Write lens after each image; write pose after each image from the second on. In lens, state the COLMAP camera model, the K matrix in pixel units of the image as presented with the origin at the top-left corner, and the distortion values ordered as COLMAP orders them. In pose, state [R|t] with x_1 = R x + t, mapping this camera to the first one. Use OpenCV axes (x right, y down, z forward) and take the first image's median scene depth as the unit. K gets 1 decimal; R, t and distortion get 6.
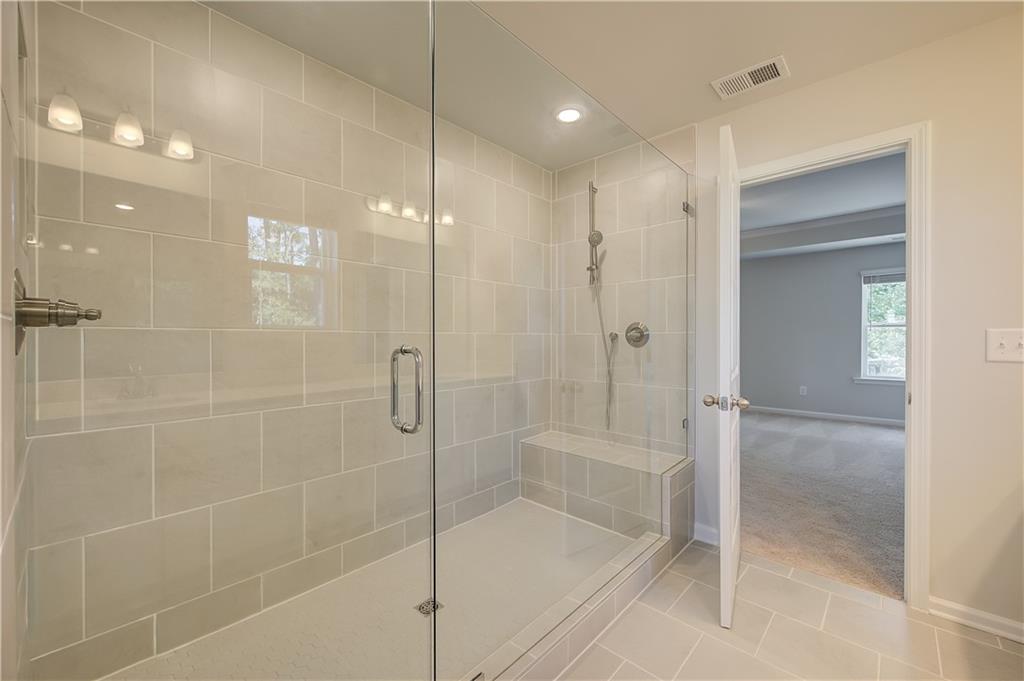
lens RADIAL K [[407.5, 0, 521.7], [0, 407.5, 337.7], [0, 0, 1]] dist [0.000271, -0.000074]
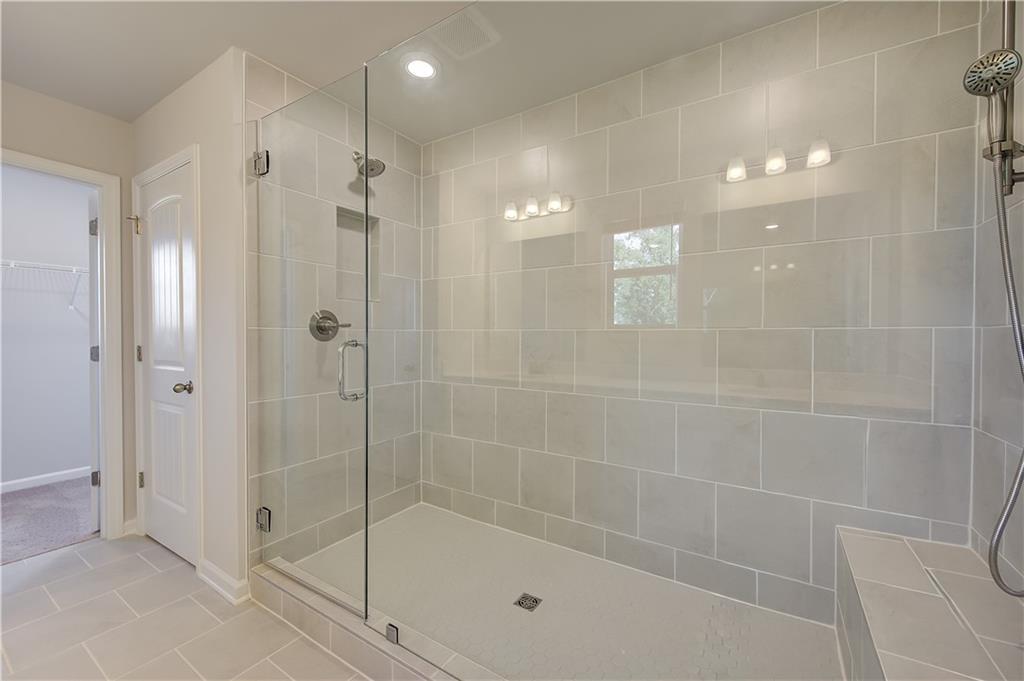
lens RADIAL K [[407.5, 0, 521.4], [0, 407.5, 340.1], [0, 0, 1]] dist [0.000271, -0.000074]
pose [[0.192029, 0.011194, -0.981325, 0.425667], [-0.004357, 0.999935, 0.010554, -0.000156], [0.981380, 0.002249, 0.192065, 0.443385]]
